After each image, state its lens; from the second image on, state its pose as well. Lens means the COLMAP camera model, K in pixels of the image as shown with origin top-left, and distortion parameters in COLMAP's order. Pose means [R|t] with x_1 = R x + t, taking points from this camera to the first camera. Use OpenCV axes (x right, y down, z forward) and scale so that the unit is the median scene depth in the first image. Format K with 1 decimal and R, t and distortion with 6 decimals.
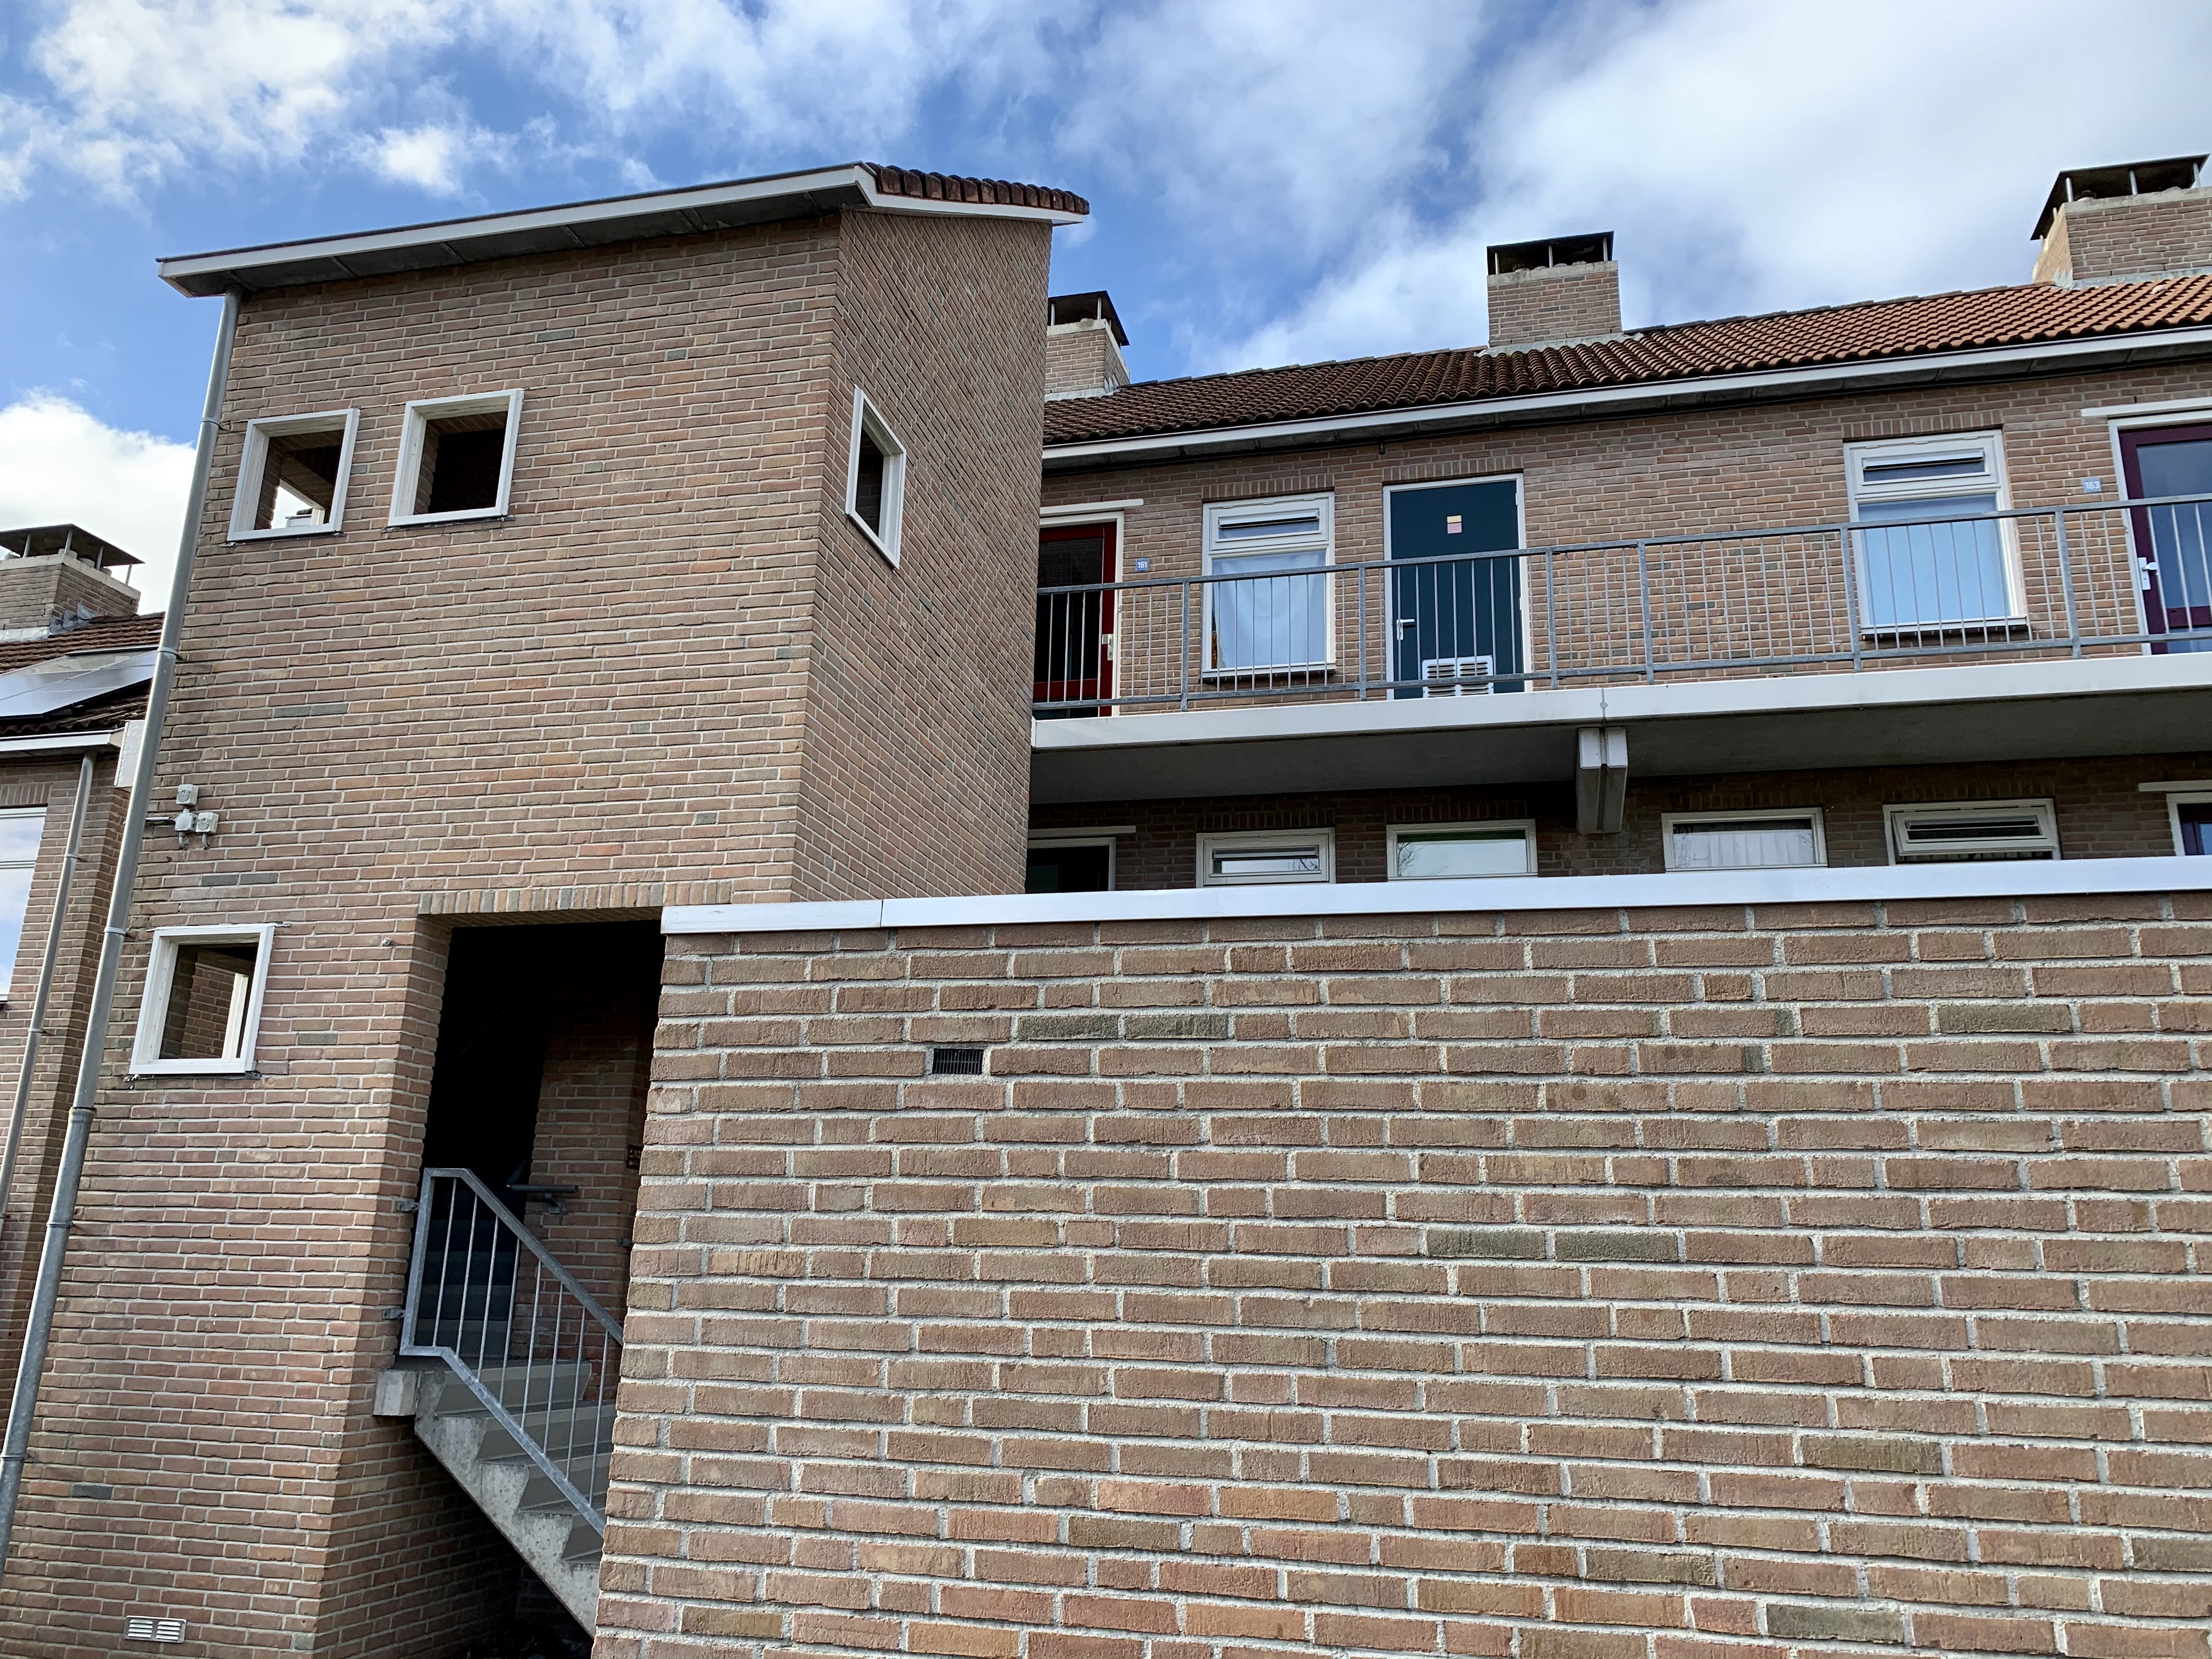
lens RADIAL K [[1703.3, 0, 1103.6], [0, 1703.3, 826.0], [0, 0, 1]] dist [-0.004619, -0.017326]
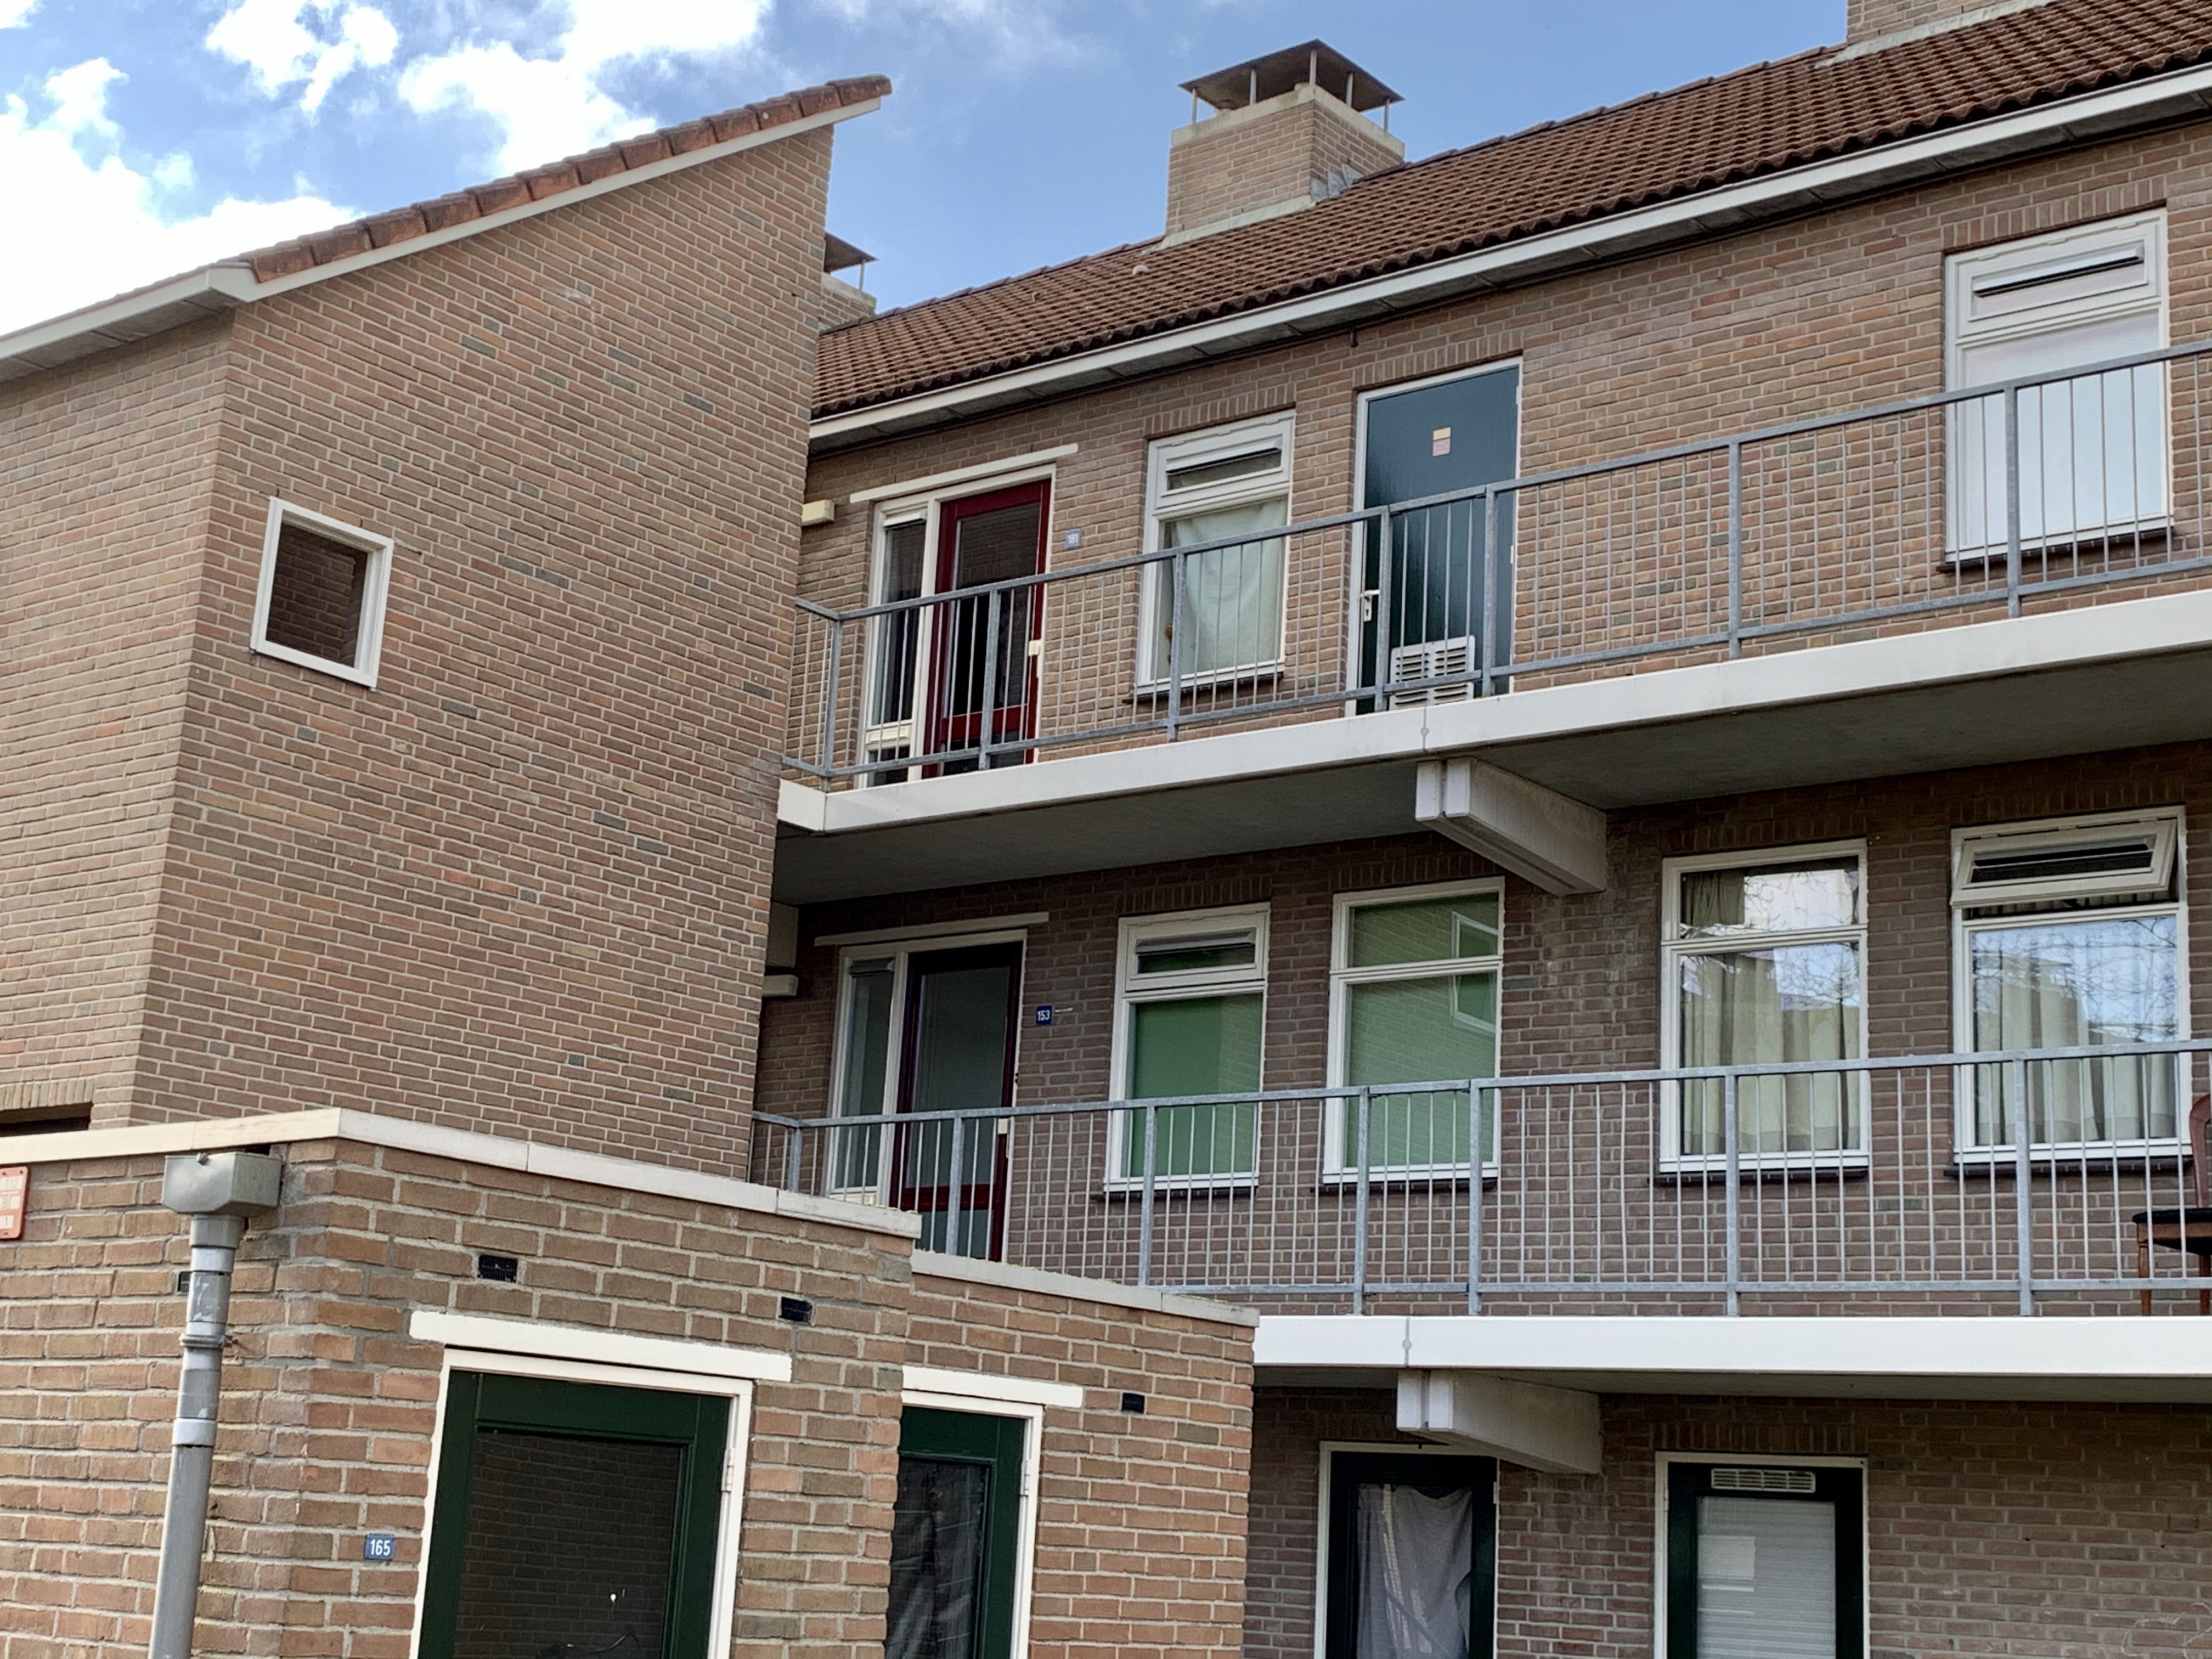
lens RADIAL K [[3155.6, 0, 1106.5], [0, 3155.6, 828.9], [0, 0, 1]] dist [0.003437, 0.000000]
pose [[0.909059, -0.070968, -0.410578, 0.614735], [0.079749, 0.996806, 0.004275, -0.040524], [0.408963, -0.036629, 0.911815, -0.218404]]
